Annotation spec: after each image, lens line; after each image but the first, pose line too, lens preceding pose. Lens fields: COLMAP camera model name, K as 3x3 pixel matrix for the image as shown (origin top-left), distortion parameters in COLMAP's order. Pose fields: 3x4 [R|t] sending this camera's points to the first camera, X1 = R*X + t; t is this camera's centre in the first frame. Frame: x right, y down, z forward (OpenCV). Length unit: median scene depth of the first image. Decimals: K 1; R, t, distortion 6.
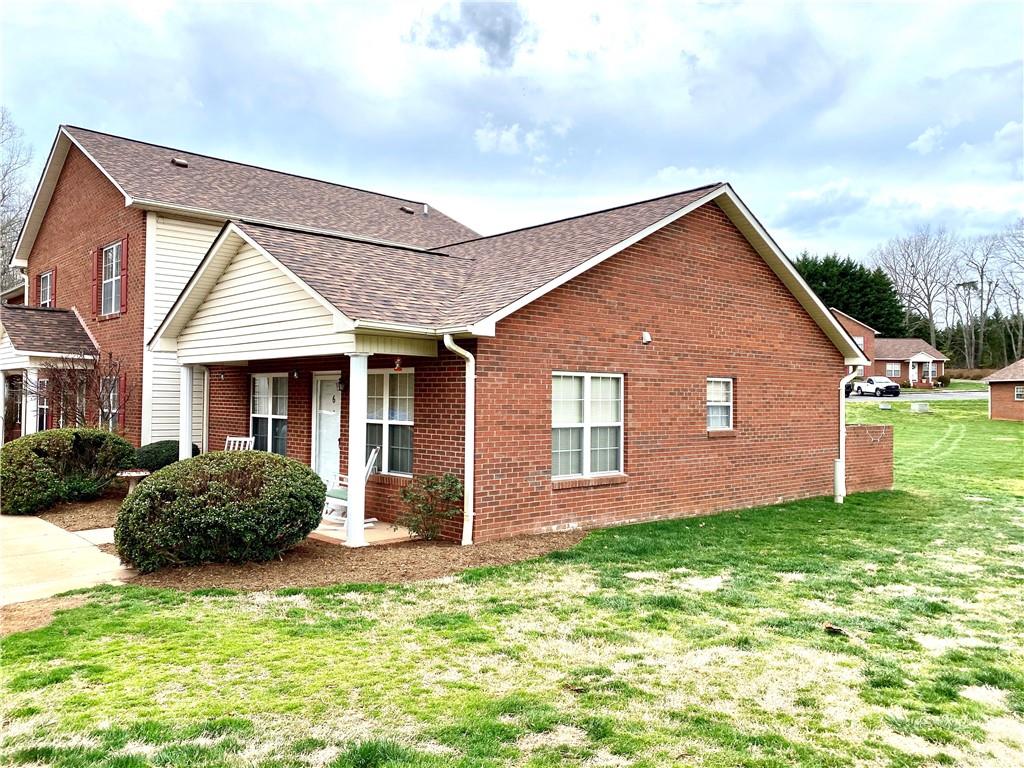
lens RADIAL K [[774.1, 0, 508.4], [0, 774.1, 382.5], [0, 0, 1]] dist [0.010156, -0.004143]
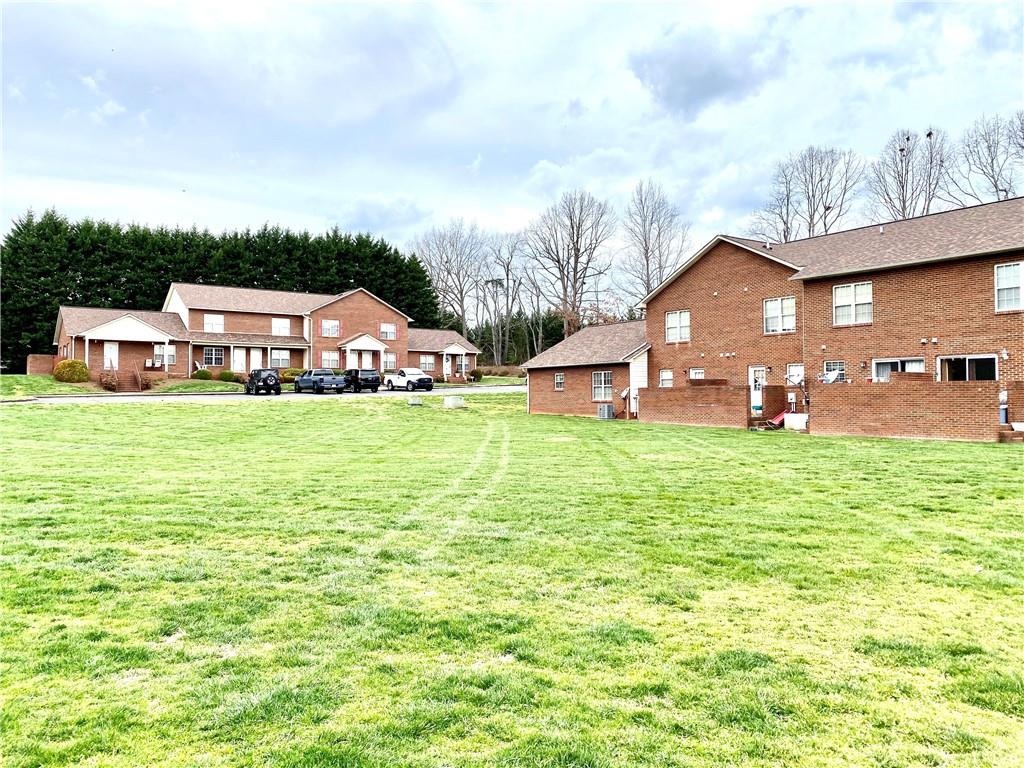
lens RADIAL K [[769.5, 0, 527.6], [0, 769.5, 385.8], [0, 0, 1]] dist [0.005341, -0.000683]
pose [[0.834411, -0.002864, 0.551135, 0.090794], [0.003538, 0.999994, -0.000161, 0.009626], [-0.551131, 0.002085, 0.834416, 0.171794]]
